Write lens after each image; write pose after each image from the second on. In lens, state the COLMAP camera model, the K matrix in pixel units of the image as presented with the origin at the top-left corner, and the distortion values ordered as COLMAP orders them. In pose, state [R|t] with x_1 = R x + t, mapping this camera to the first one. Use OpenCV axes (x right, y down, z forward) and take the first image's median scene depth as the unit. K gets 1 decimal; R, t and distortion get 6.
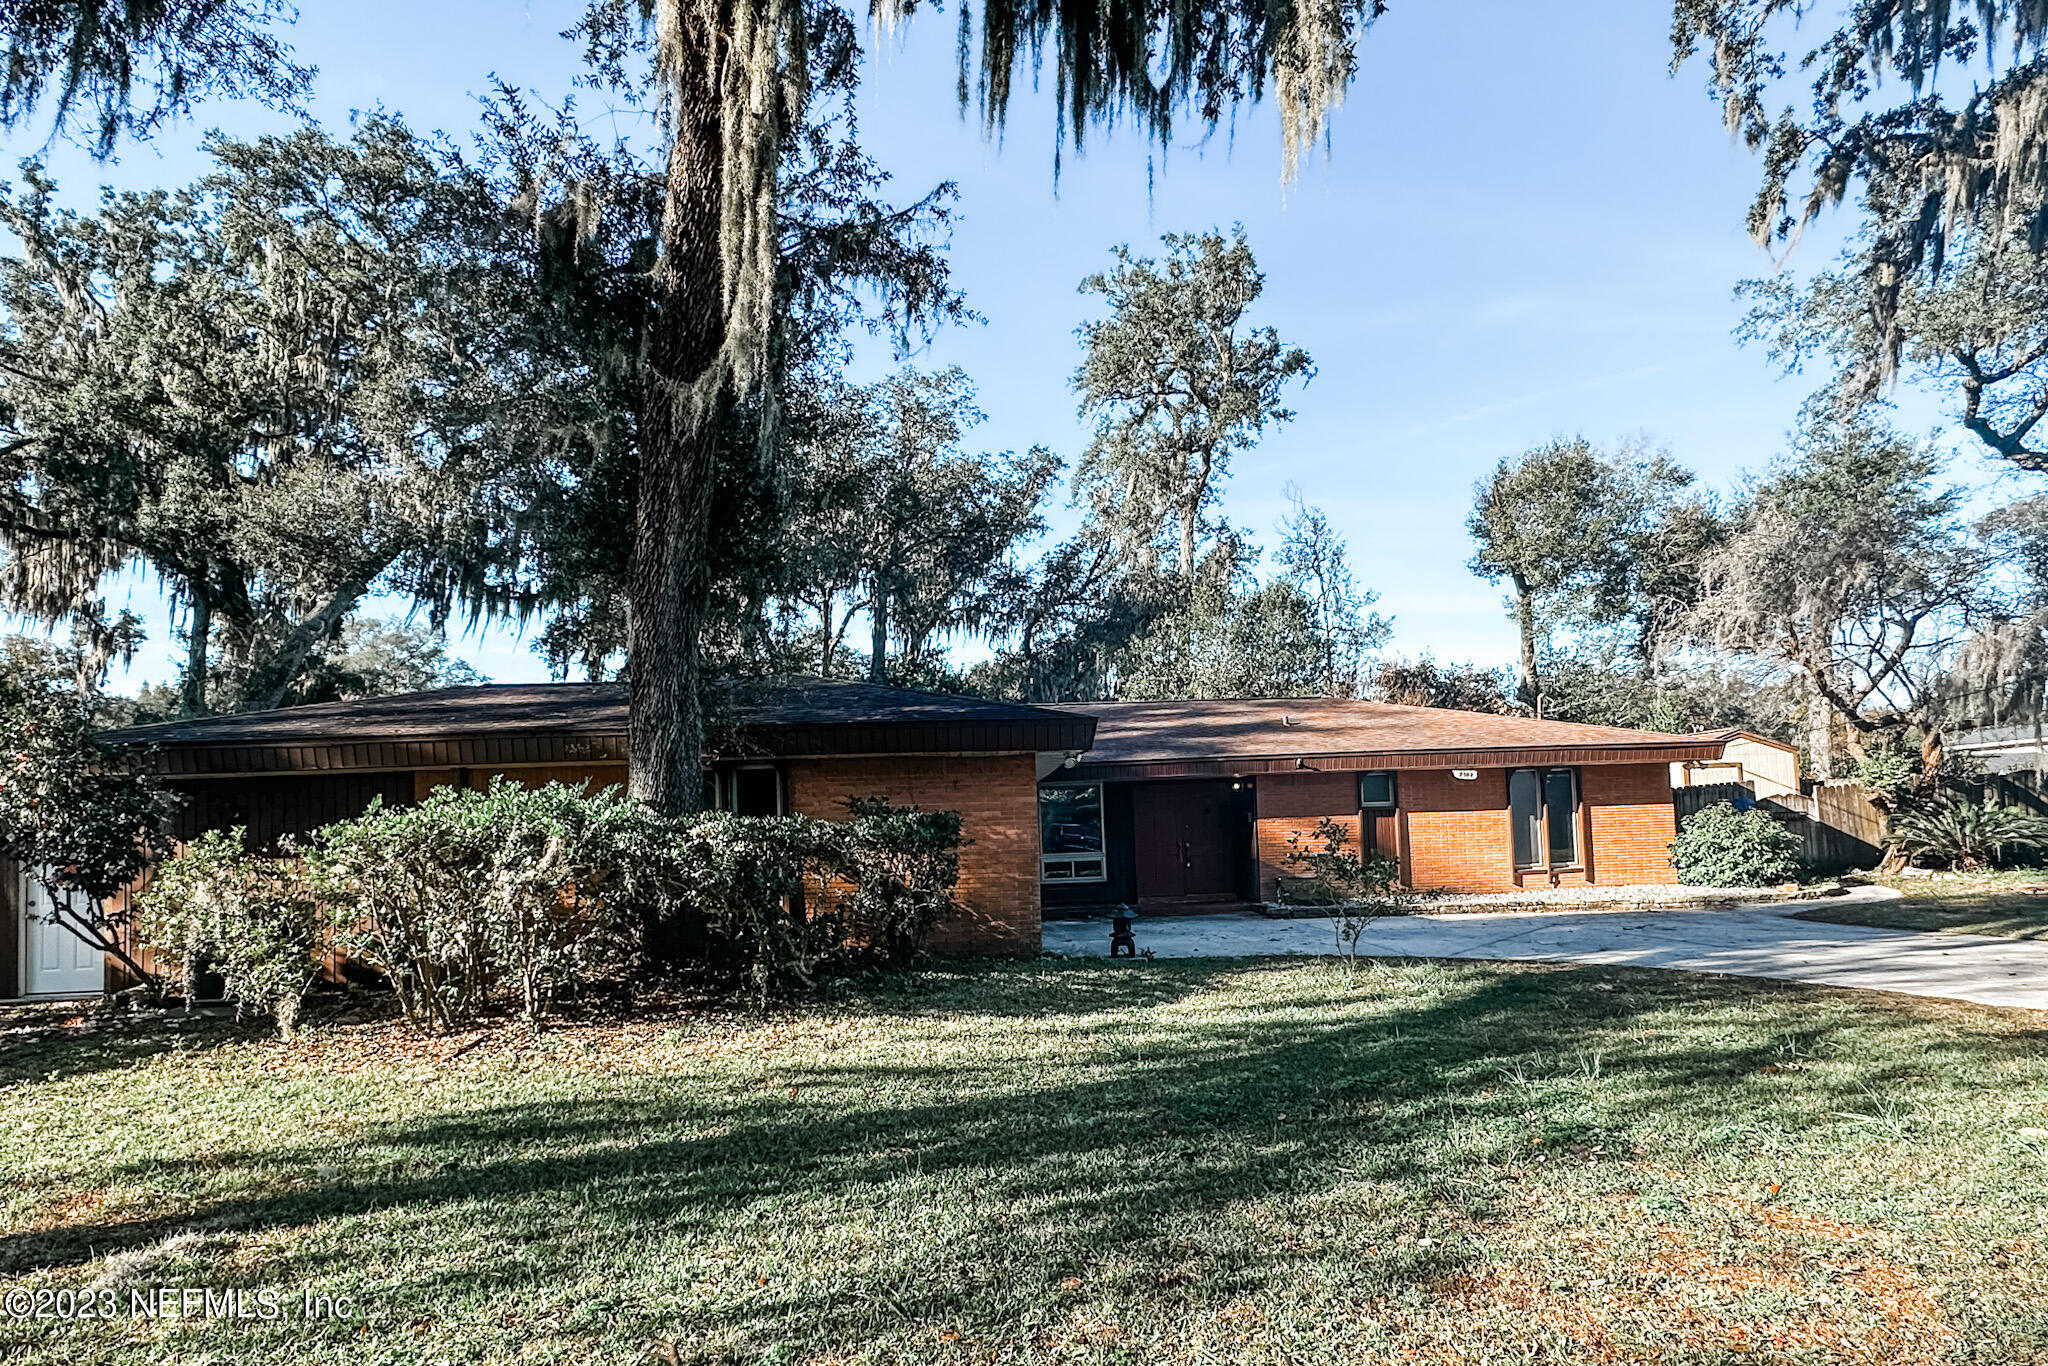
lens RADIAL K [[1163.1, 0, 1025.9], [0, 1163.1, 694.2], [0, 0, 1]] dist [0.002973, 0.001013]
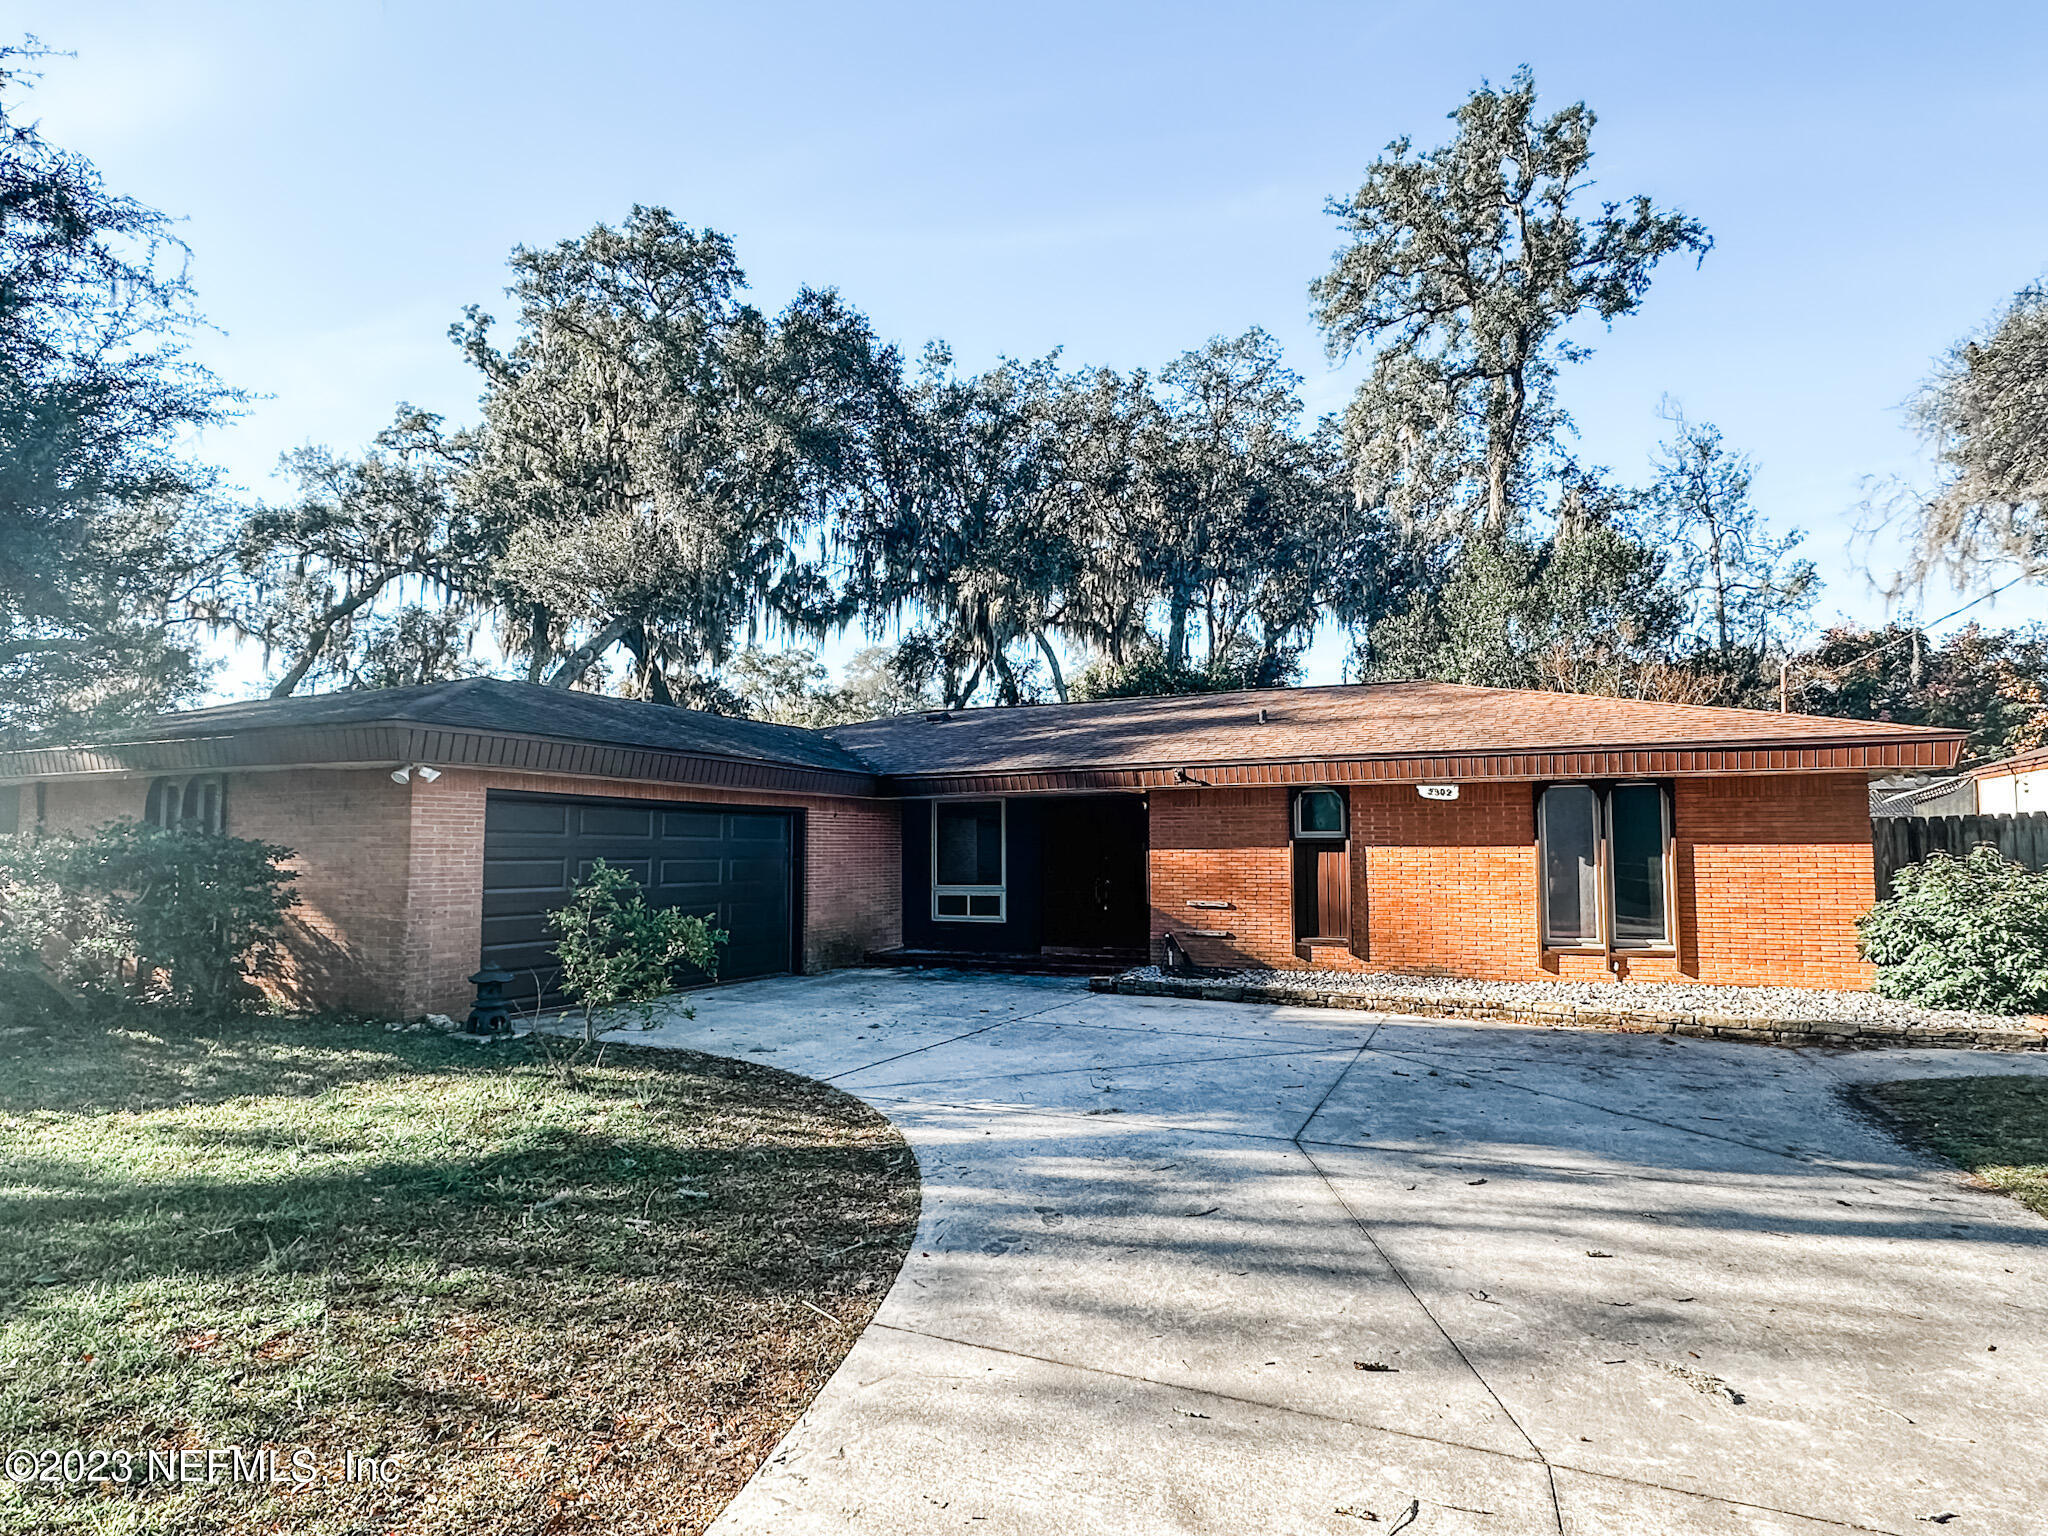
lens RADIAL K [[1118.9, 0, 1023.1], [0, 1118.9, 749.7], [0, 0, 1]] dist [-0.000958, -0.000424]
pose [[0.878365, -0.012832, -0.477819, 0.456969], [0.033130, 0.998870, 0.034076, 0.017197], [0.476842, -0.045762, 0.877797, 0.344565]]
